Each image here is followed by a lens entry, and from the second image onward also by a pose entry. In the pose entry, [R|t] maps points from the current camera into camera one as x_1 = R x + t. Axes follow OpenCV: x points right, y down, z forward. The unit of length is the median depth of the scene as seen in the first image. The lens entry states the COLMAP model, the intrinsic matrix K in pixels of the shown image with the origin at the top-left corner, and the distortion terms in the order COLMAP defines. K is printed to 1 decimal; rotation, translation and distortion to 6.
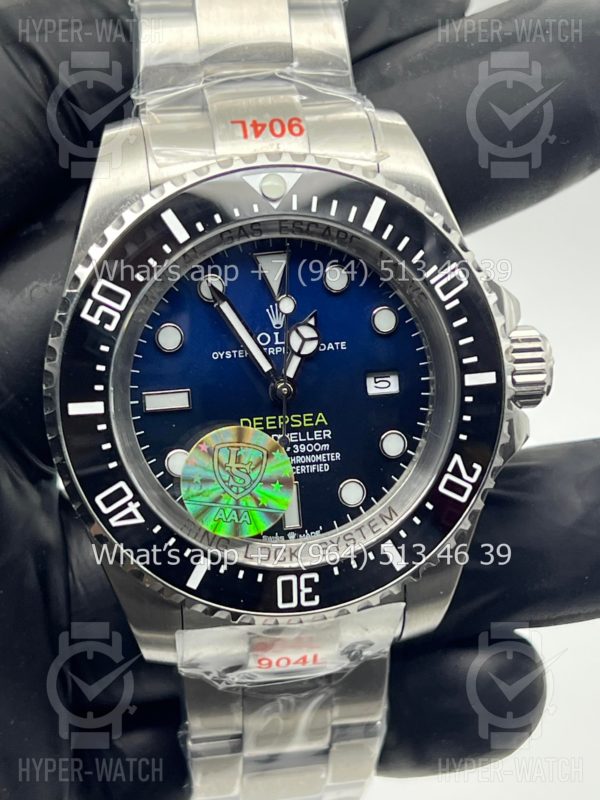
lens RADIAL K [[1890.6, 0, 305.4], [0, 1890.6, 401.3], [0, 0, 1]] dist [0.226382, 0.000000]
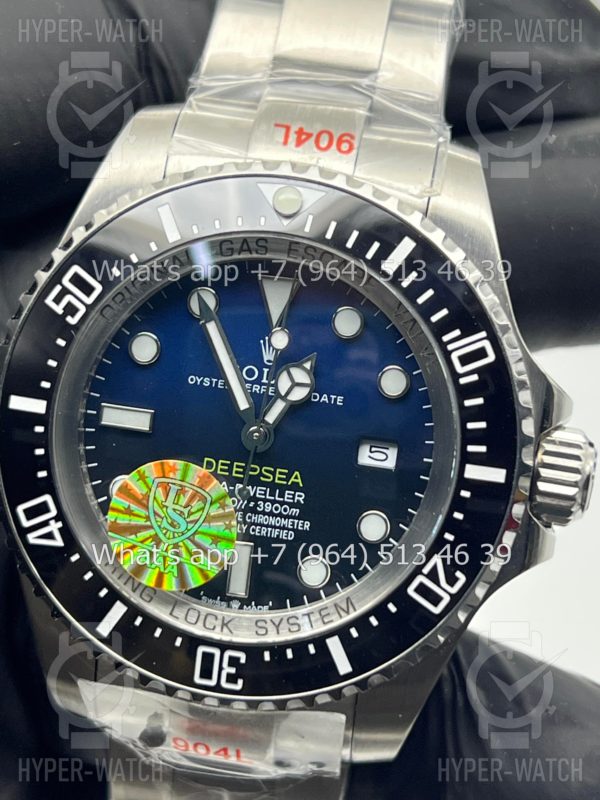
lens RADIAL K [[1890.6, 0, 305.1], [0, 1890.6, 396.1], [0, 0, 1]] dist [0.226382, 0.000000]
pose [[0.945488, 0.210091, -0.248824, 0.219366], [-0.223307, 0.974407, -0.025803, -0.005935], [0.237035, 0.079961, 0.968205, 0.169132]]
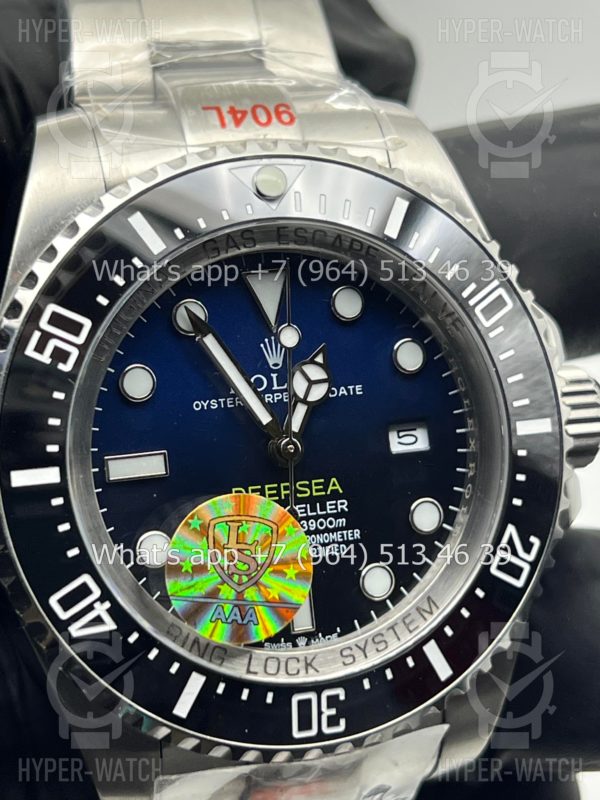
lens RADIAL K [[1890.6, 0, 305.3], [0, 1890.6, 401.5], [0, 0, 1]] dist [0.226382, 0.000000]
pose [[0.989115, -0.029563, 0.144144, -0.114151], [0.043417, 0.994631, -0.093933, 0.047371], [-0.140593, 0.099169, 0.985088, 0.243014]]
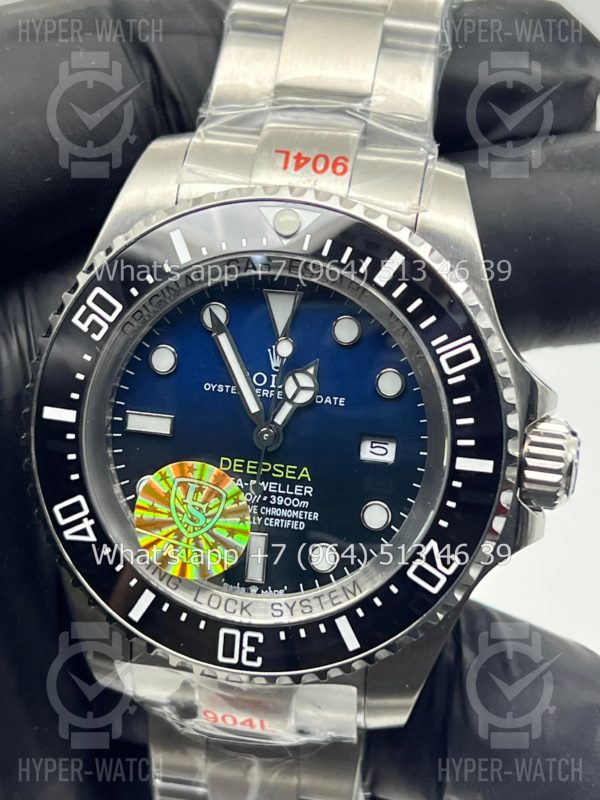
lens RADIAL K [[1890.6, 0, 303.5], [0, 1890.6, 392.2], [0, 0, 1]] dist [0.226382, 0.000000]
pose [[0.939400, 0.185069, -0.288577, 0.274249], [-0.191739, 0.981432, 0.005245, -0.035696], [0.284189, 0.050404, 0.957442, 0.096795]]
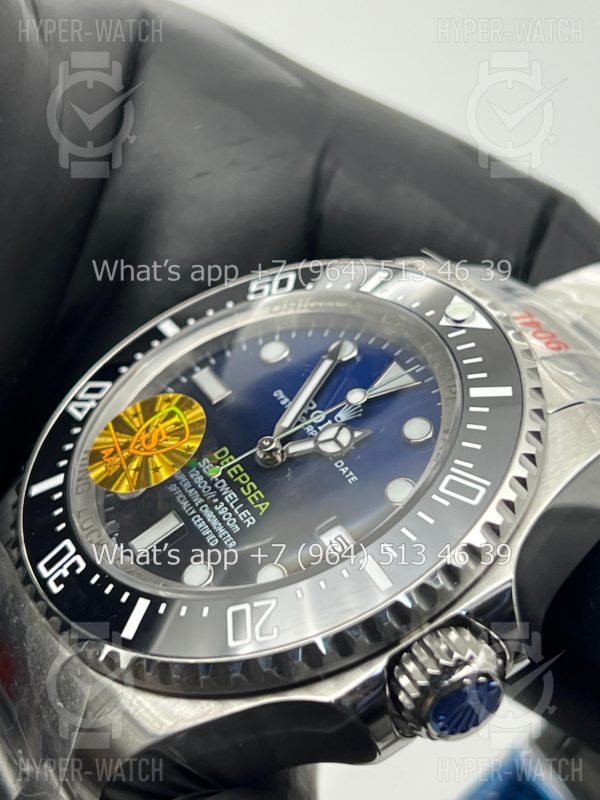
lens RADIAL K [[1890.6, 0, 295.6], [0, 1890.6, 437.0], [0, 0, 1]] dist [0.226382, 0.000000]
pose [[0.341424, 0.430407, -0.835571, 0.699479], [-0.887600, 0.440082, -0.135995, 0.096906], [0.309187, 0.788085, 0.532284, 0.543191]]
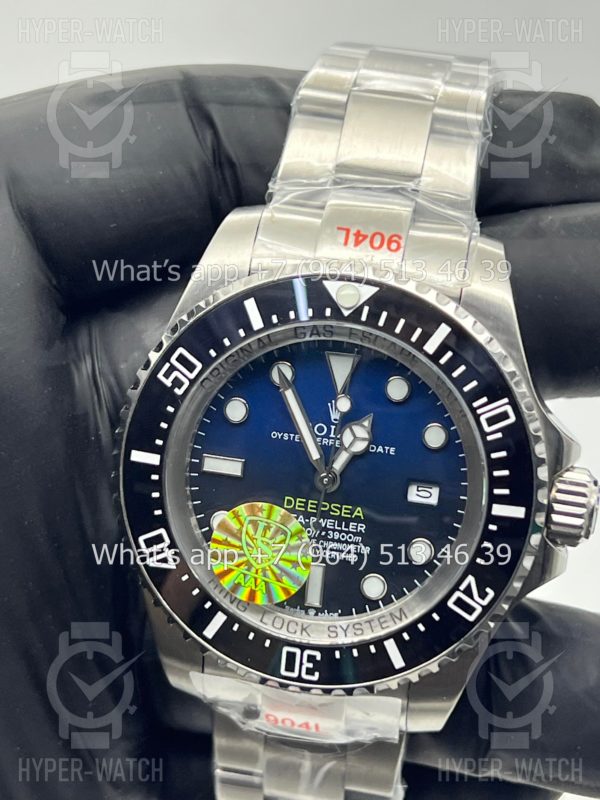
lens RADIAL K [[1890.6, 0, 300.1], [0, 1890.6, 397.9], [0, 0, 1]] dist [0.226382, 0.000000]
pose [[0.936587, 0.213442, -0.277932, 0.264756], [-0.207754, 0.976896, 0.050126, -0.102601], [0.282210, 0.010794, 0.959292, -0.043870]]
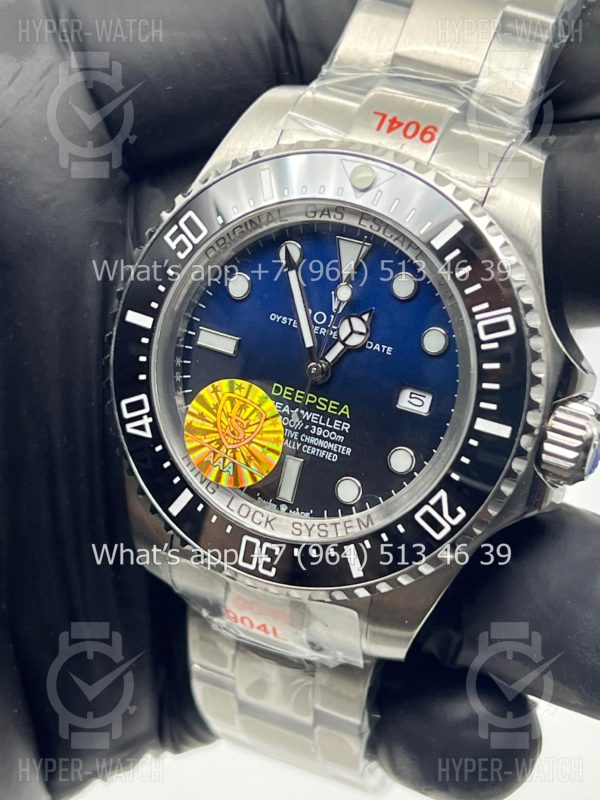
lens RADIAL K [[1890.6, 0, 296.7], [0, 1890.6, 401.9], [0, 0, 1]] dist [0.226382, 0.000000]
pose [[0.823491, 0.342540, -0.452248, 0.450283], [-0.353120, 0.933388, 0.063972, -0.051721], [0.444036, 0.107017, 0.889595, 0.081084]]
